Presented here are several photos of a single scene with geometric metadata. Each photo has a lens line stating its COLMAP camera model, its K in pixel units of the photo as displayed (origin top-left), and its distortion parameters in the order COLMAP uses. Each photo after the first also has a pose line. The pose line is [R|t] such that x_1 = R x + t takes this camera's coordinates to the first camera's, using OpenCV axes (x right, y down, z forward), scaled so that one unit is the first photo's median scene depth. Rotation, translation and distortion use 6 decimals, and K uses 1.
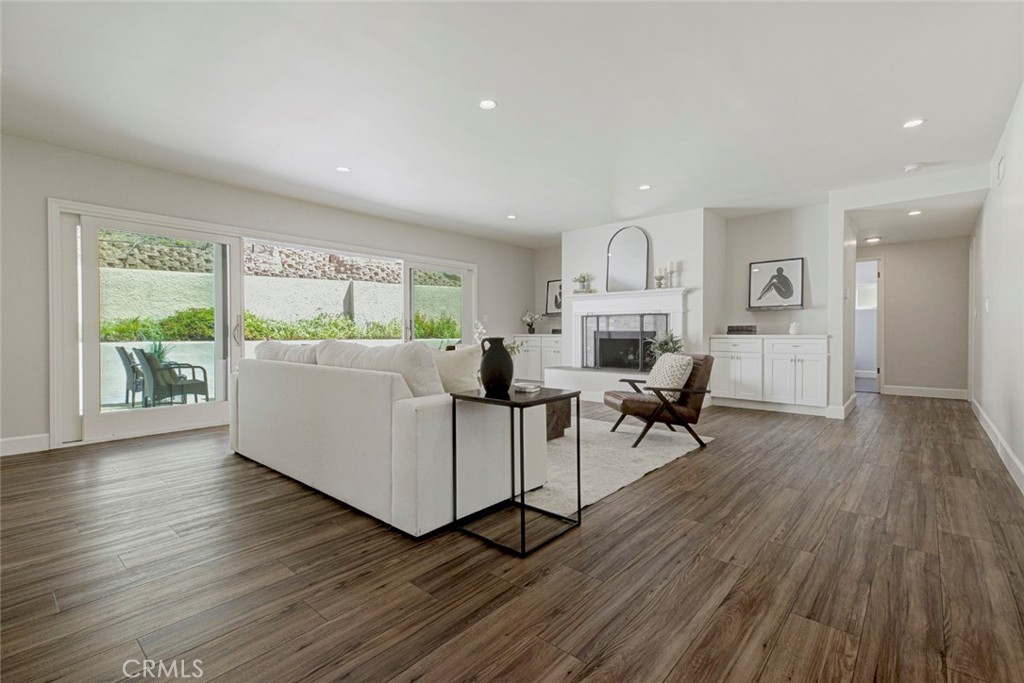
lens RADIAL K [[484.7, 0, 512.7], [0, 484.7, 339.8], [0, 0, 1]] dist [-0.008222, -0.005342]
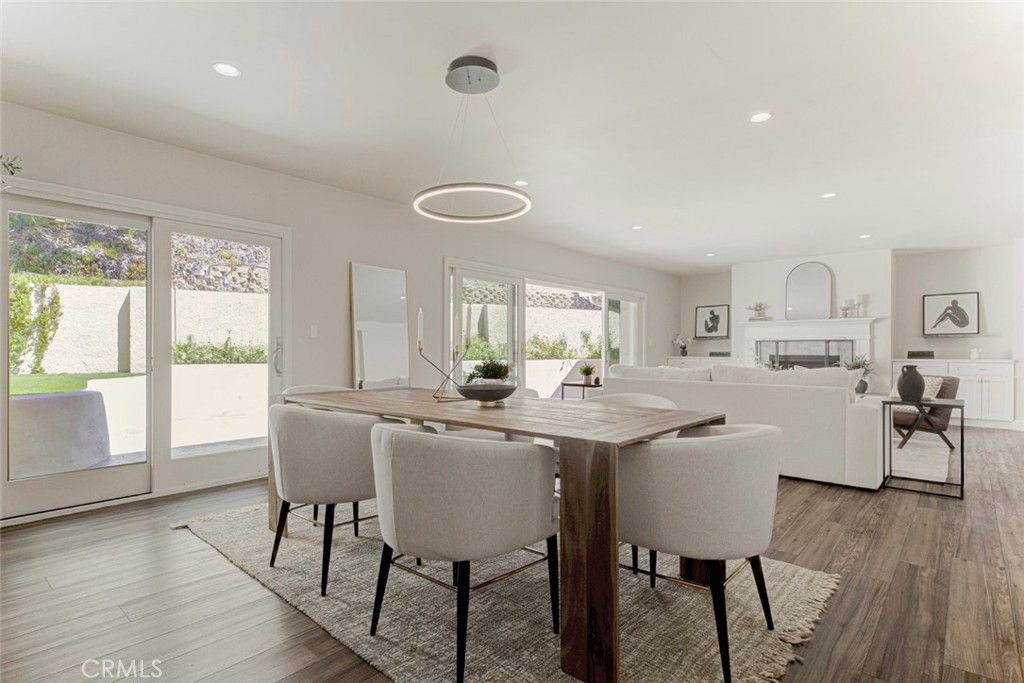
lens RADIAL K [[534.9, 0, 512.9], [0, 534.9, 341.8], [0, 0, 1]] dist [-0.001484, -0.002474]
pose [[0.999765, 0.002228, -0.021569, -0.447443], [-0.002931, 0.999464, -0.032602, -0.006680], [0.021485, 0.032657, 0.999236, -0.268339]]
